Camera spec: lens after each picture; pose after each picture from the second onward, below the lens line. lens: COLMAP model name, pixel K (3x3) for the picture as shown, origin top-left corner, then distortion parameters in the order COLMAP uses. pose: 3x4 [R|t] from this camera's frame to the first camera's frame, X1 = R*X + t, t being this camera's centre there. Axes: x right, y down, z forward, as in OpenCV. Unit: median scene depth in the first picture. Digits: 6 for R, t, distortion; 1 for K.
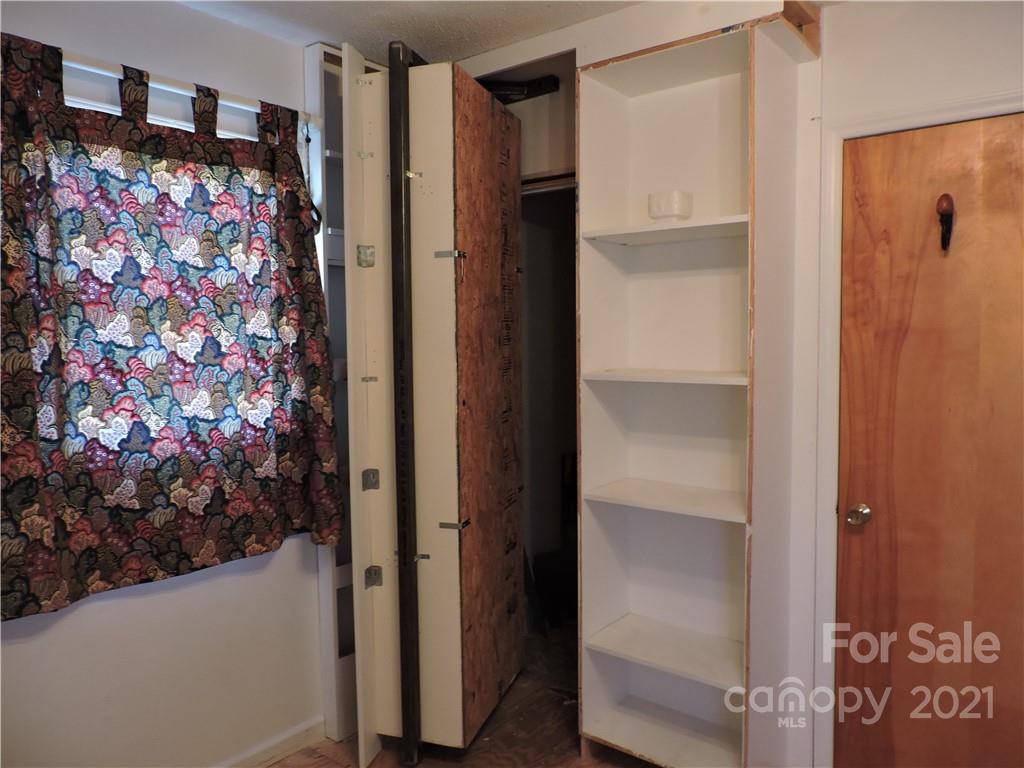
lens RADIAL K [[728.5, 0, 517.2], [0, 728.5, 384.0], [0, 0, 1]] dist [-0.022790, 0.005472]
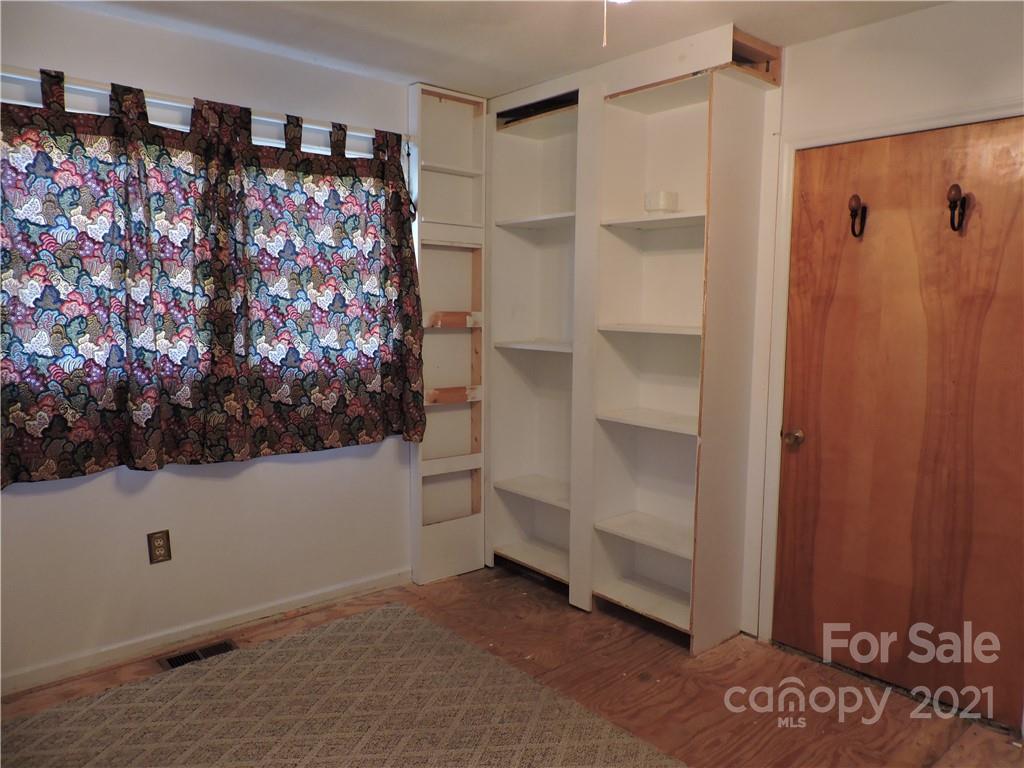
lens RADIAL K [[728.5, 0, 512.6], [0, 728.5, 384.9], [0, 0, 1]] dist [-0.022790, 0.005472]
pose [[0.980593, 0.041202, -0.191676, 0.222183], [-0.032326, 0.998265, 0.049209, 0.037608], [0.193371, -0.042058, 0.980224, -0.403657]]
